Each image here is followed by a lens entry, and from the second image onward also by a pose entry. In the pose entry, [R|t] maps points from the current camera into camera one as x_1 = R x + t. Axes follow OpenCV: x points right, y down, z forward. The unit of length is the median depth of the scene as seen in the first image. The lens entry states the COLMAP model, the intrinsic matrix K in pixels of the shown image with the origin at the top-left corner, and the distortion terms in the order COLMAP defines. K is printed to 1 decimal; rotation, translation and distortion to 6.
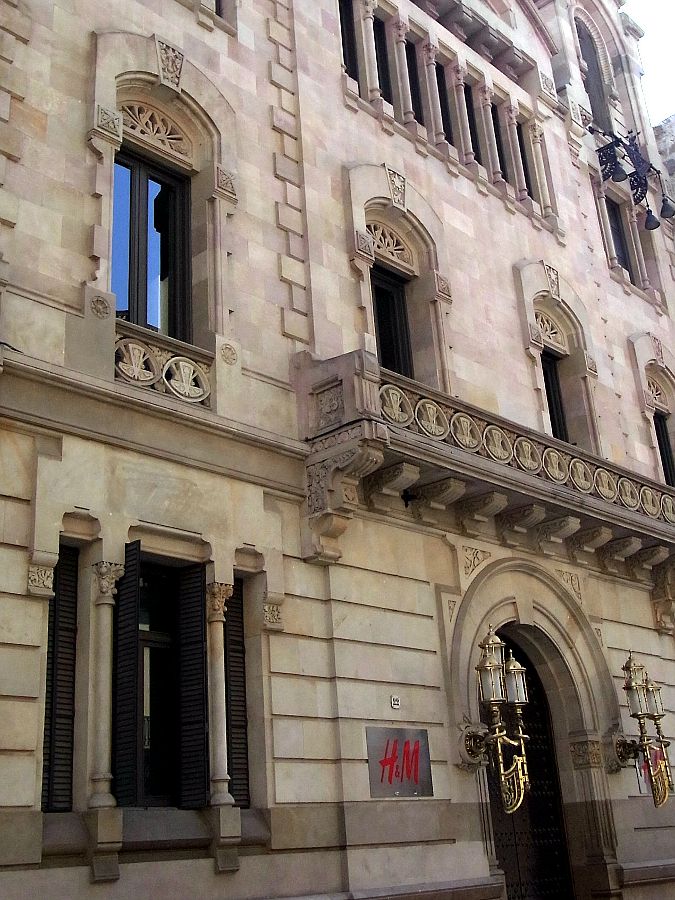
lens RADIAL K [[1032.0, 0, 337.5], [0, 1032.0, 450.0], [0, 0, 1]] dist [-0.070329, 0.203392]
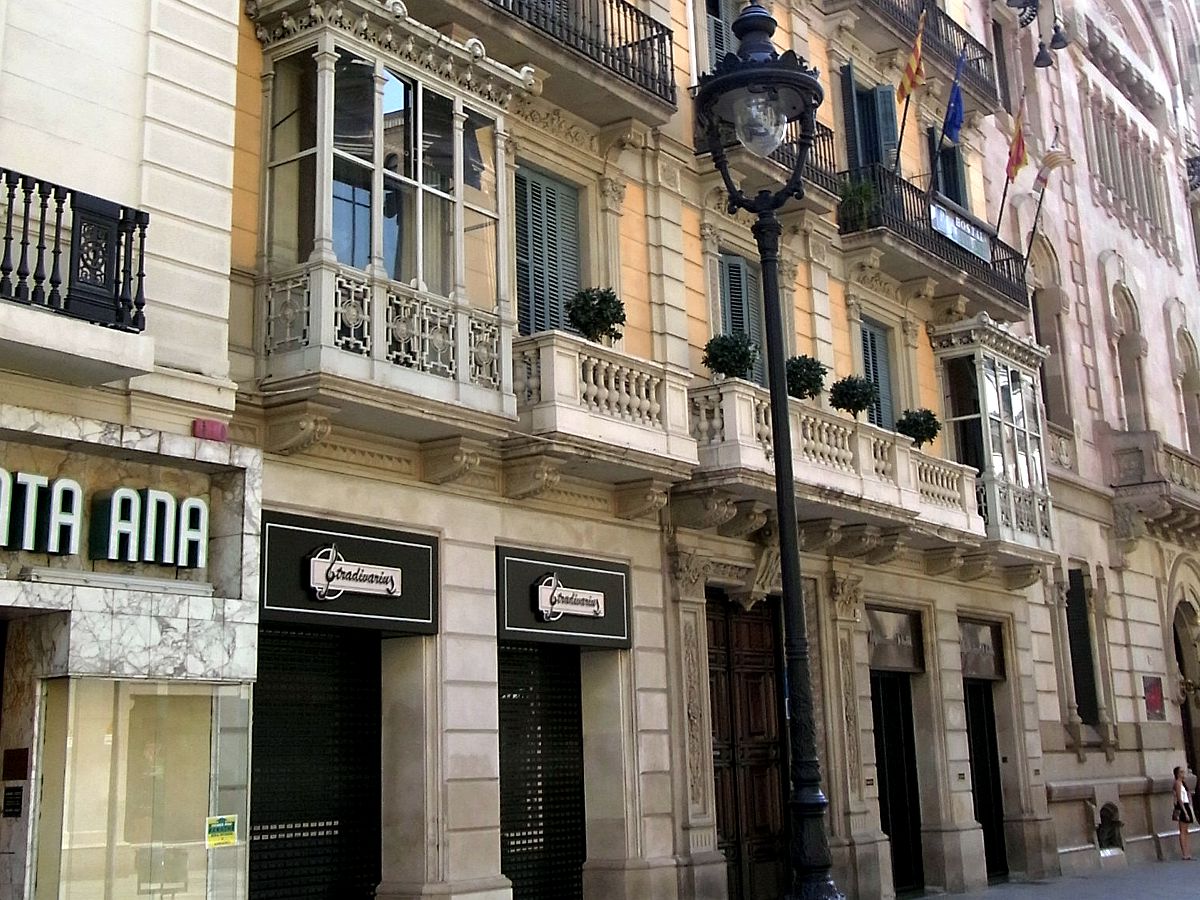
lens RADIAL K [[1376.0, 0, 600.0], [0, 1376.0, 450.0], [0, 0, 1]] dist [-0.070329, 0.203392]
pose [[0.995550, 0.053885, 0.077304, -0.854104], [-0.064295, 0.988174, 0.139206, -0.268540], [-0.068889, -0.143557, 0.987241, -0.826137]]
